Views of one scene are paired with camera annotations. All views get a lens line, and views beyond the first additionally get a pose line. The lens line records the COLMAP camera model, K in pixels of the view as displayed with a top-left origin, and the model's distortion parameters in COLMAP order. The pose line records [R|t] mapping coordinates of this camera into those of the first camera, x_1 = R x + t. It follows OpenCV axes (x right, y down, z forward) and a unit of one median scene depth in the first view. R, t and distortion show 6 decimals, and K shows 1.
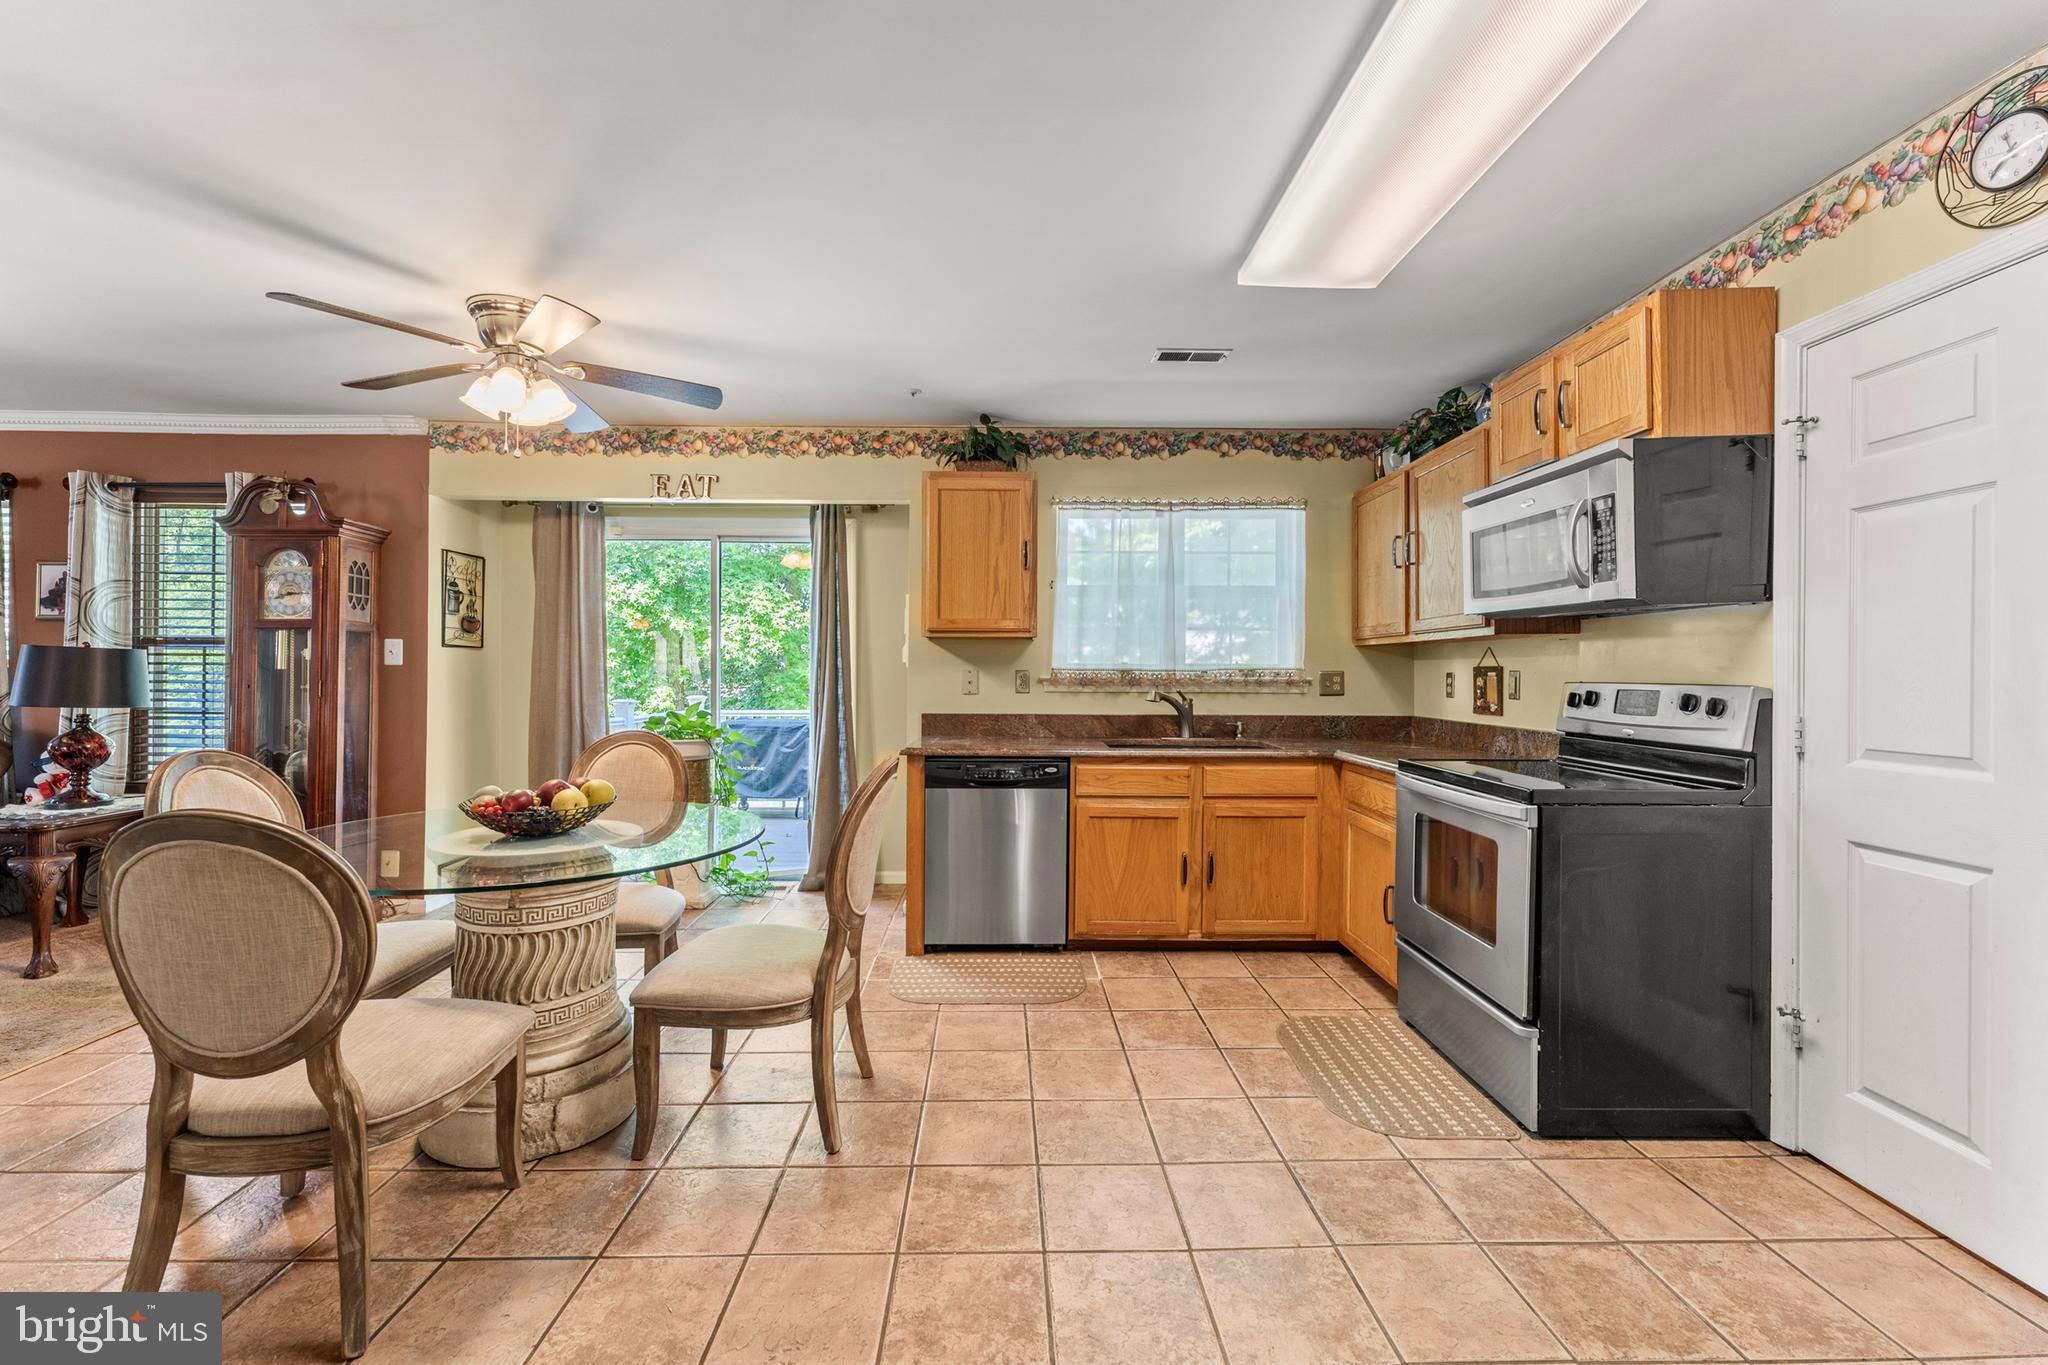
lens RADIAL K [[835.4, 0, 1024.0], [0, 835.4, 682.5], [0, 0, 1]] dist [0.002682, 0.000246]
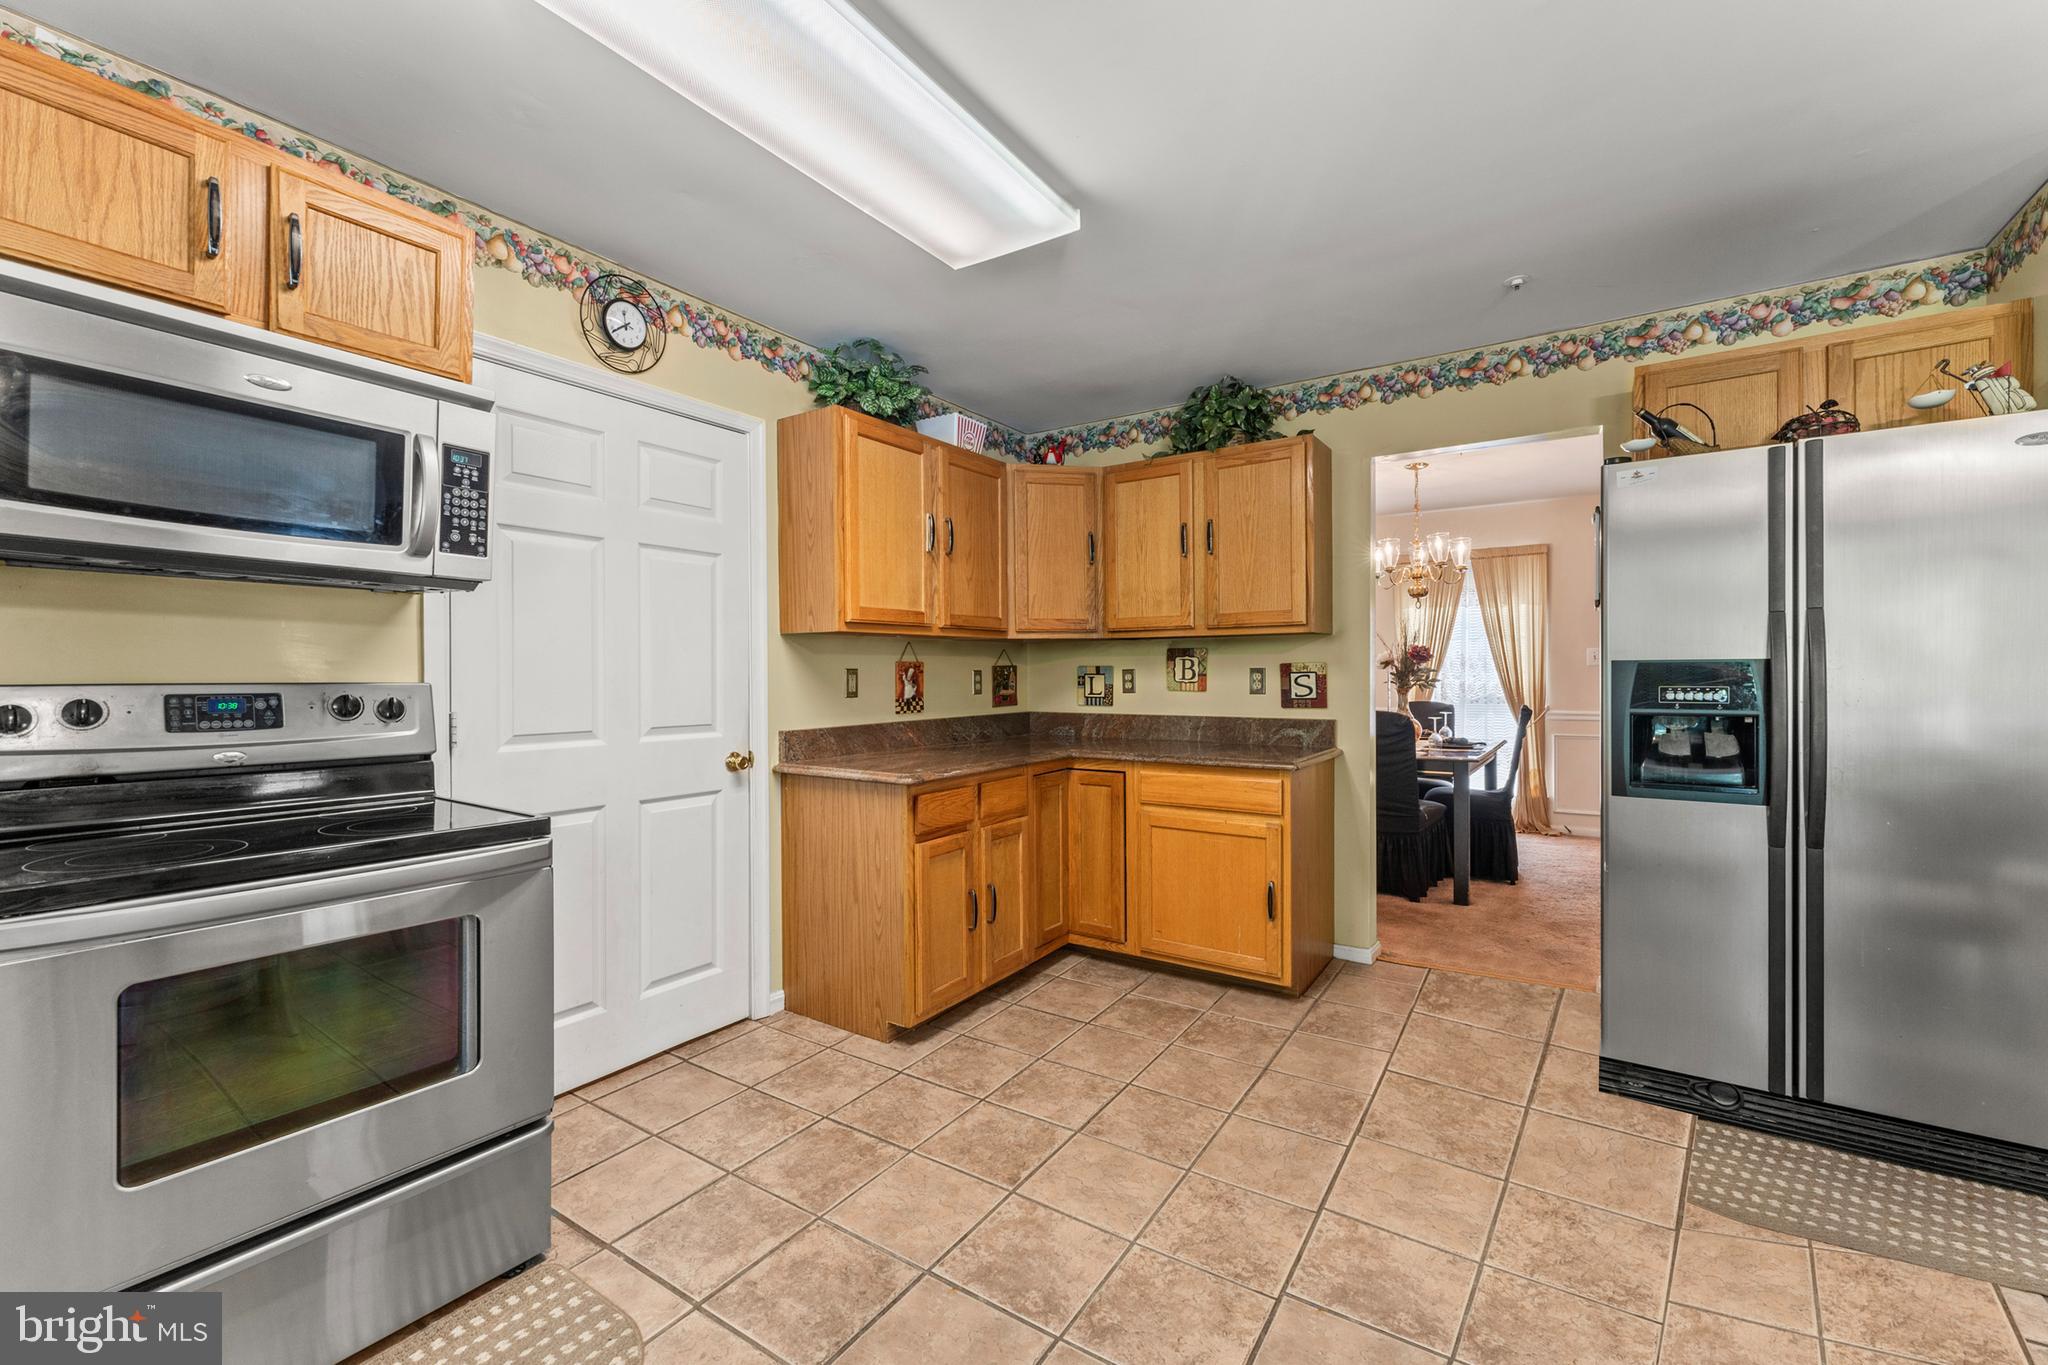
lens RADIAL K [[835.4, 0, 1024.0], [0, 835.4, 682.5], [0, 0, 1]] dist [0.002682, 0.000246]
pose [[-0.816392, -0.007766, 0.577446, -0.264507], [0.002191, 0.999861, 0.016544, -0.012855], [-0.577494, 0.014772, -0.816261, 1.706519]]
